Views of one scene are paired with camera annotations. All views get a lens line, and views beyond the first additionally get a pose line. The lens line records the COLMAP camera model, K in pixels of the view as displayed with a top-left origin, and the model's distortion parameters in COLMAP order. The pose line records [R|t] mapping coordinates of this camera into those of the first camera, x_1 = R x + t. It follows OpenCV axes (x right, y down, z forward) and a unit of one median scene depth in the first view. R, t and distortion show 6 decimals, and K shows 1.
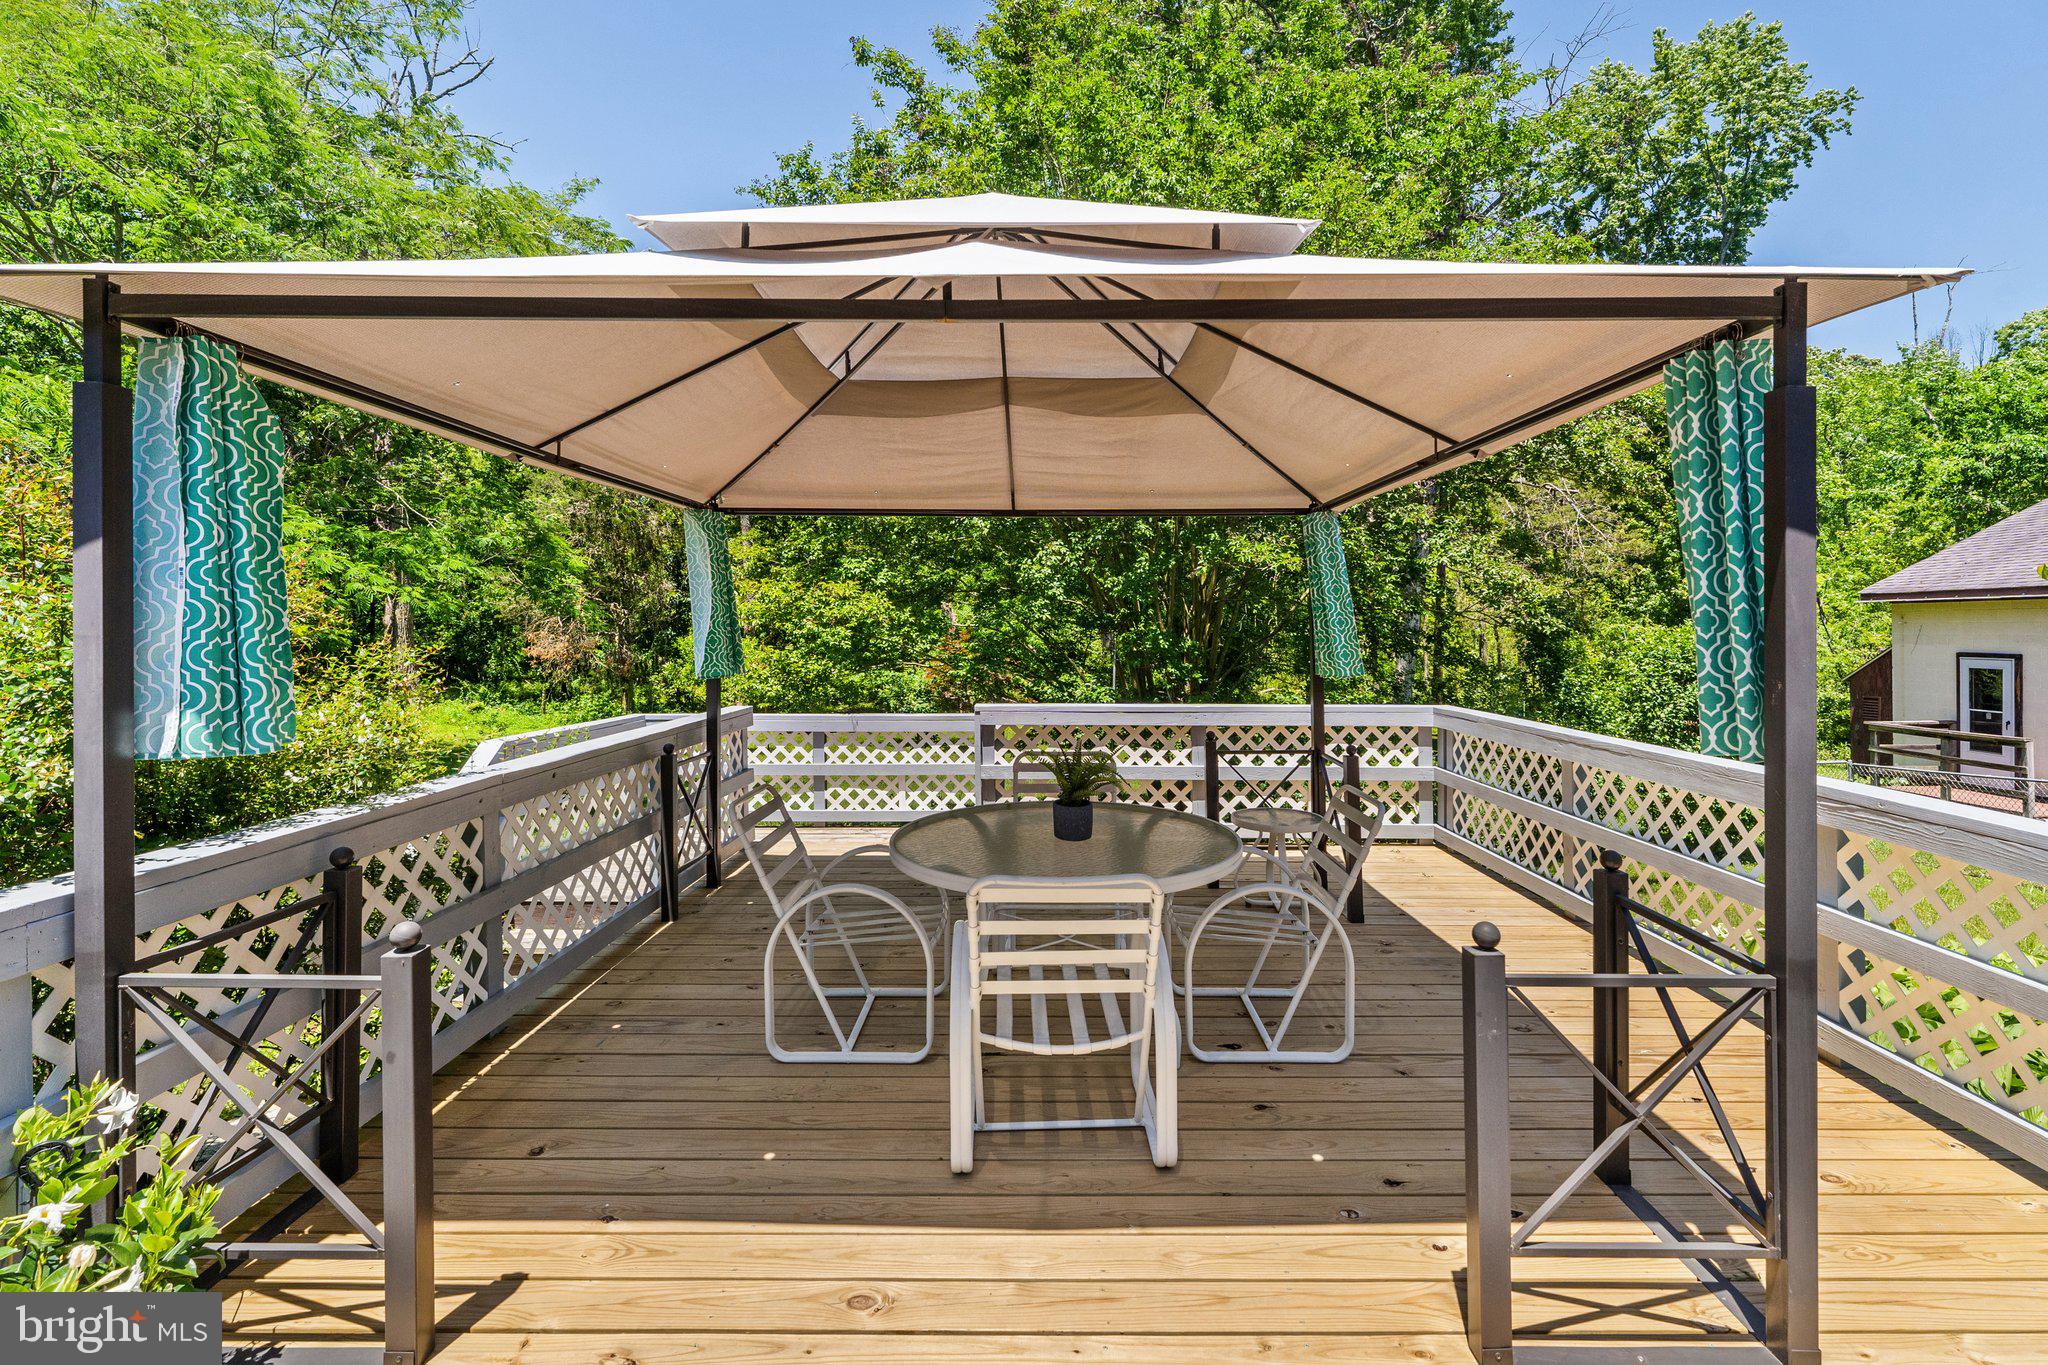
lens RADIAL K [[923.2, 0, 1055.1], [0, 923.2, 675.7], [0, 0, 1]] dist [-0.001385, -0.001006]
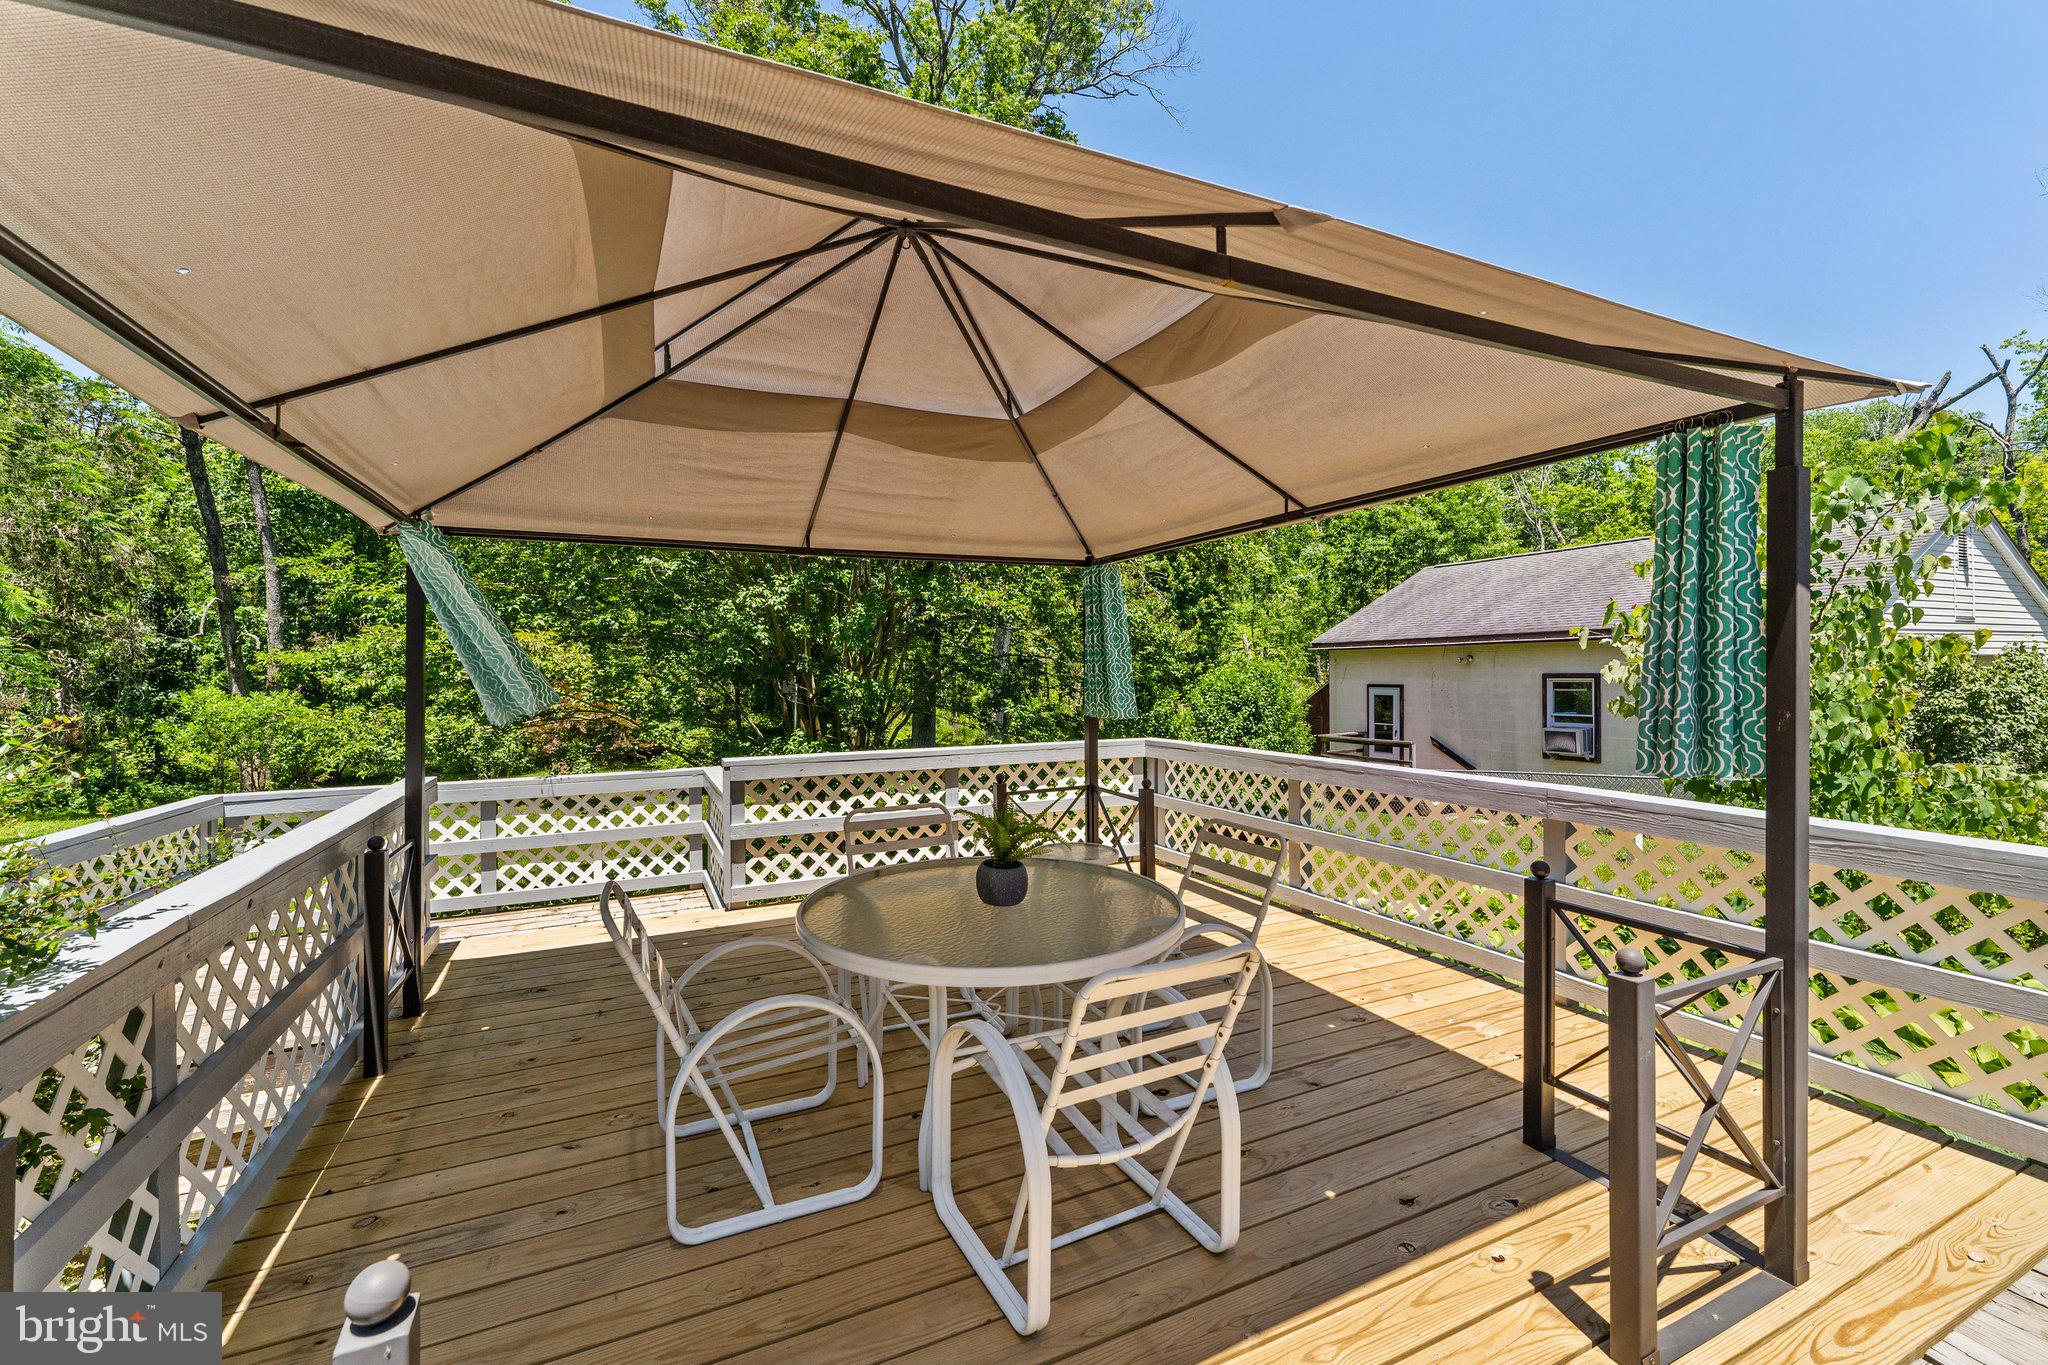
lens RADIAL K [[839.2, 0, 1035.8], [0, 839.2, 699.3], [0, 0, 1]] dist [0.000828, -0.000226]
pose [[0.908478, -0.024750, 0.417199, -0.153272], [0.033072, 0.999372, -0.012730, -0.007642], [-0.416622, 0.025363, 0.908726, 0.114874]]
